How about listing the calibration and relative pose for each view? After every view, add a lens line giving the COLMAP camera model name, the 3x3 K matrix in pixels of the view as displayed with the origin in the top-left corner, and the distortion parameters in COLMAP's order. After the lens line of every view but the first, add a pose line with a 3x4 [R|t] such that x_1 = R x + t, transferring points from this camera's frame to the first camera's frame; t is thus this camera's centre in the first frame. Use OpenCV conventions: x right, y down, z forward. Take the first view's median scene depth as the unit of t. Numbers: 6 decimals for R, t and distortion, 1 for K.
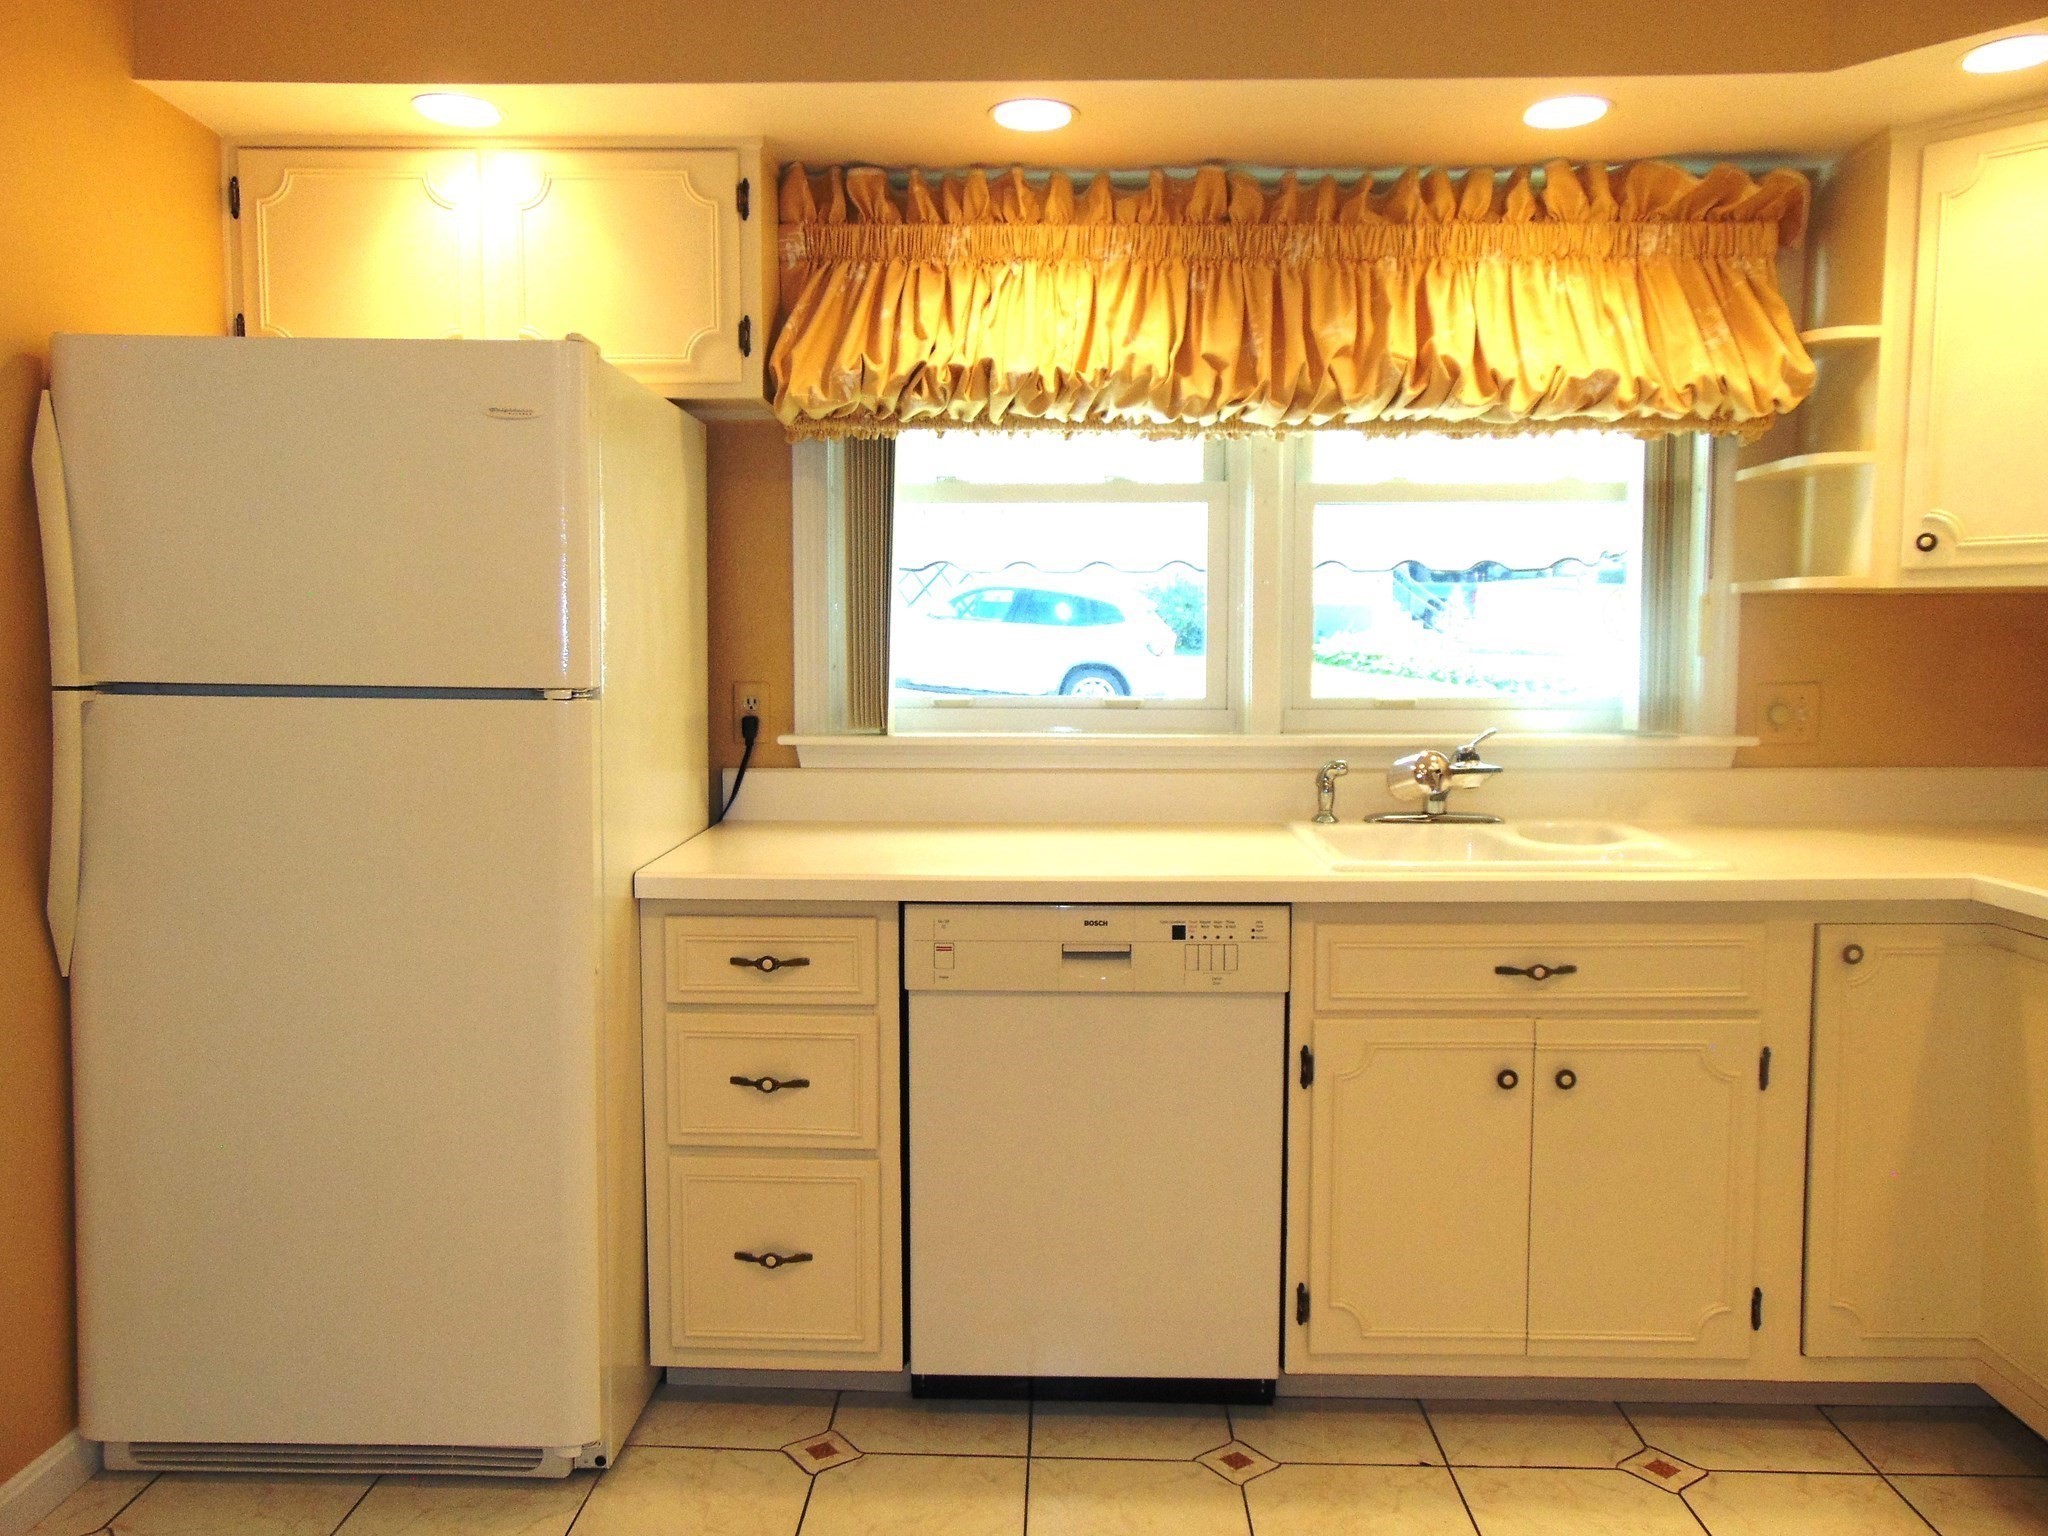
lens RADIAL K [[1528.1, 0, 1022.2], [0, 1528.1, 749.9], [0, 0, 1]] dist [-0.021439, 0.057553]
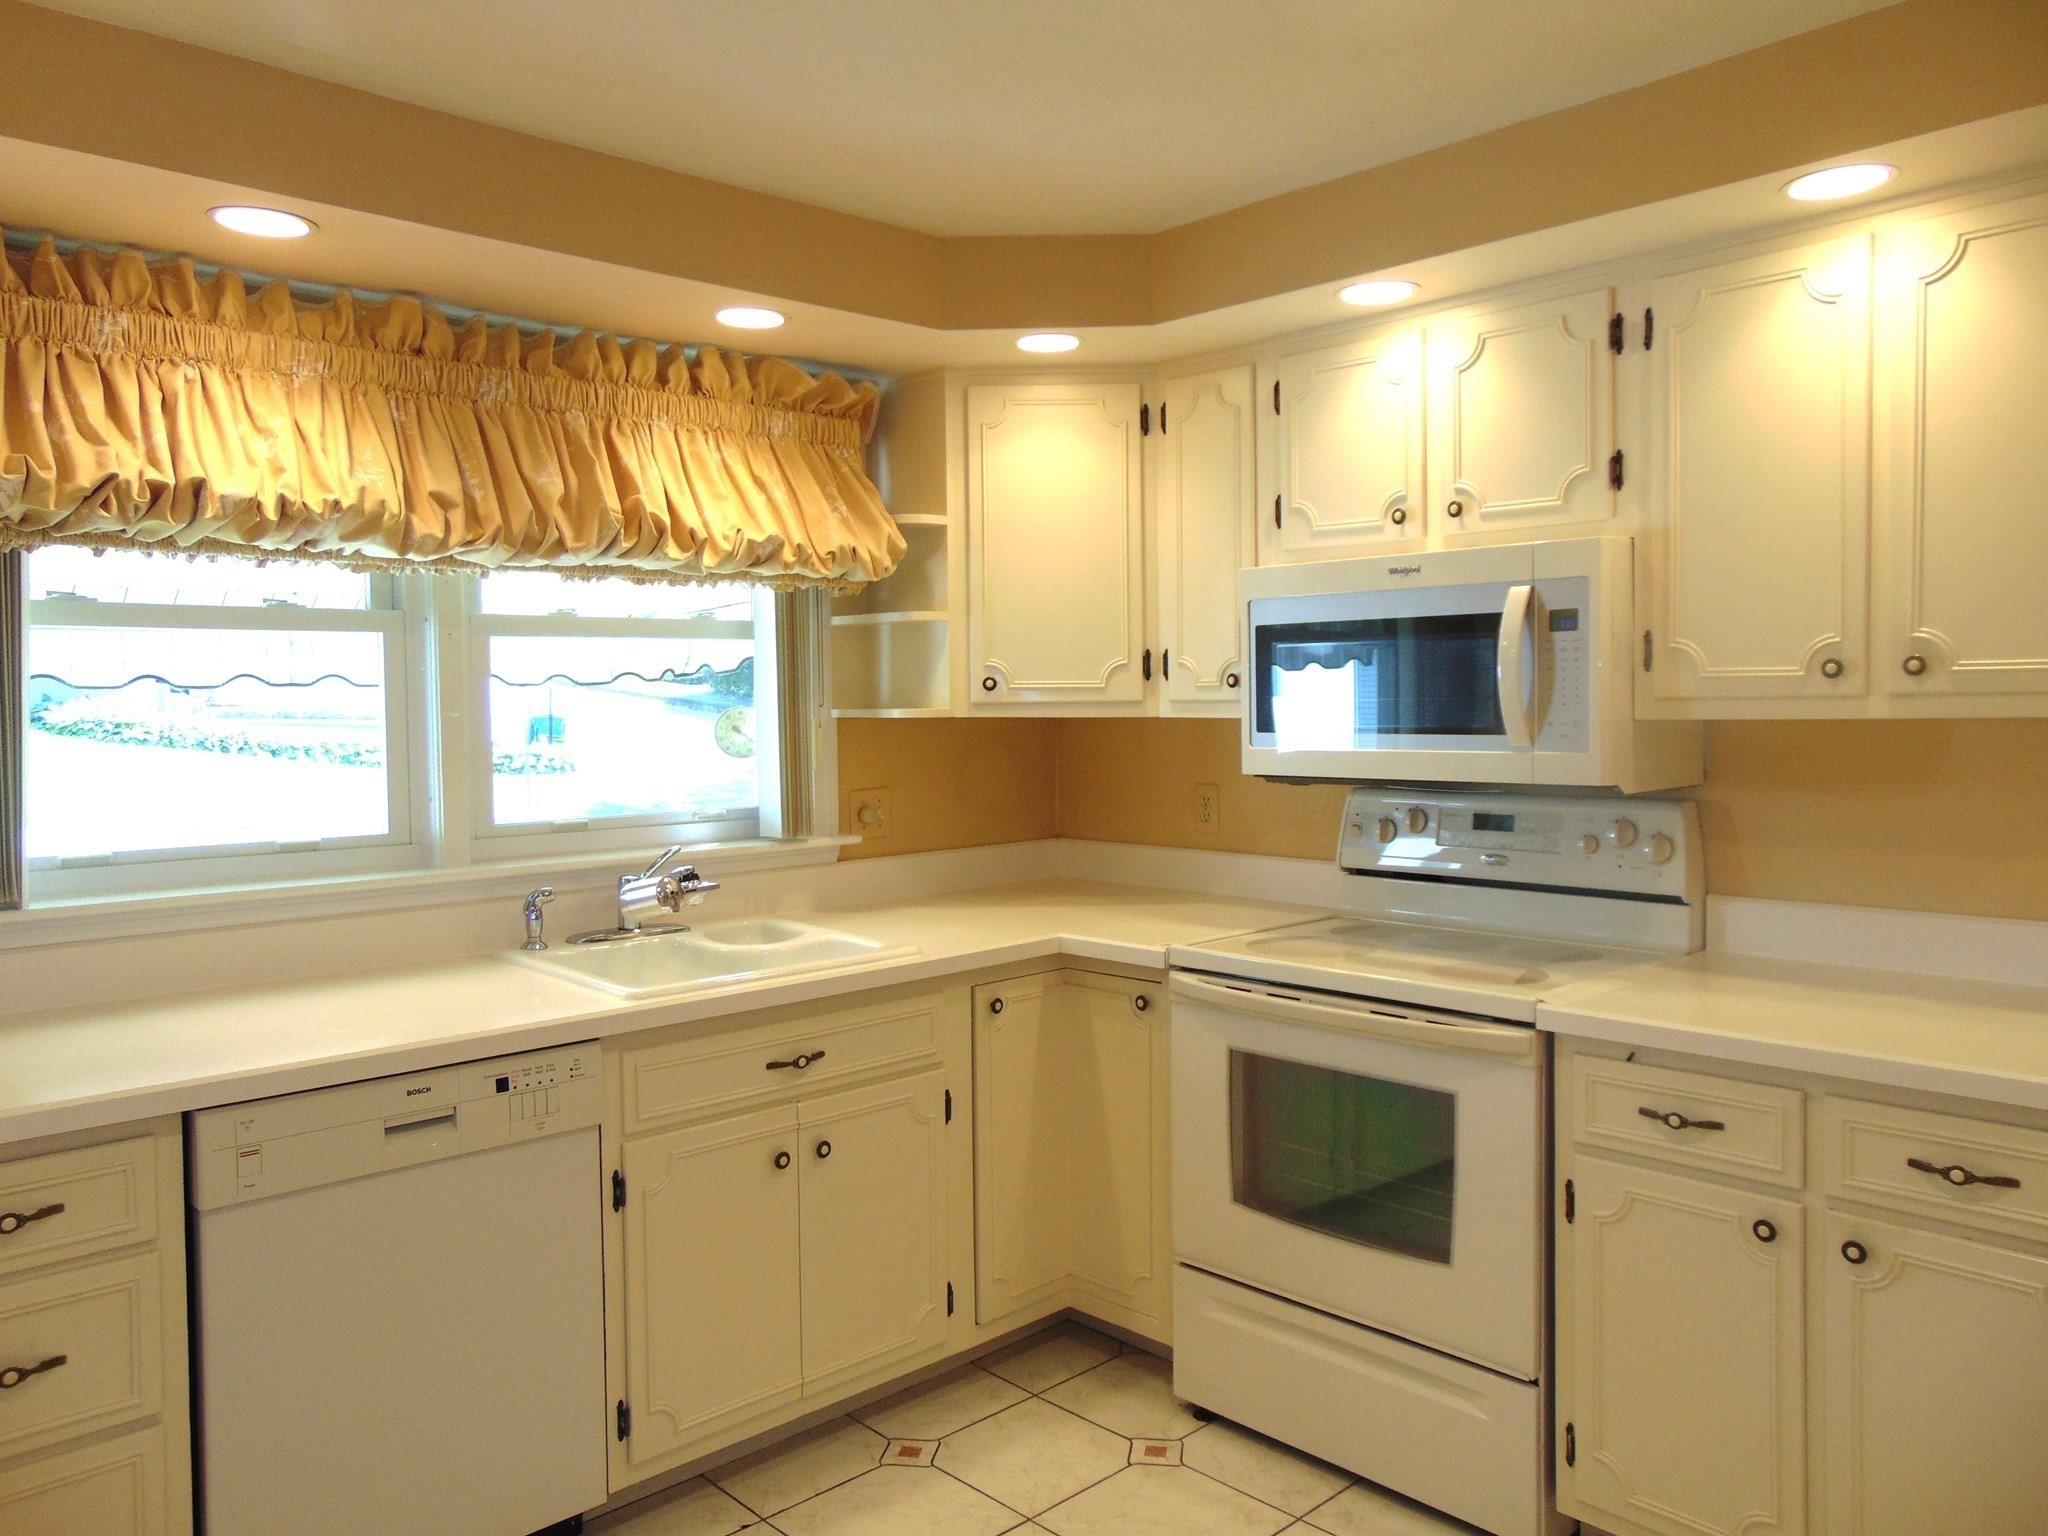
lens RADIAL K [[1528.1, 0, 1031.7], [0, 1528.1, 755.6], [0, 0, 1]] dist [-0.021439, 0.057553]
pose [[0.710414, -0.035074, 0.702909, -0.304372], [0.059062, 0.998205, -0.009885, -0.057299], [-0.701301, 0.048538, 0.711211, 0.036831]]
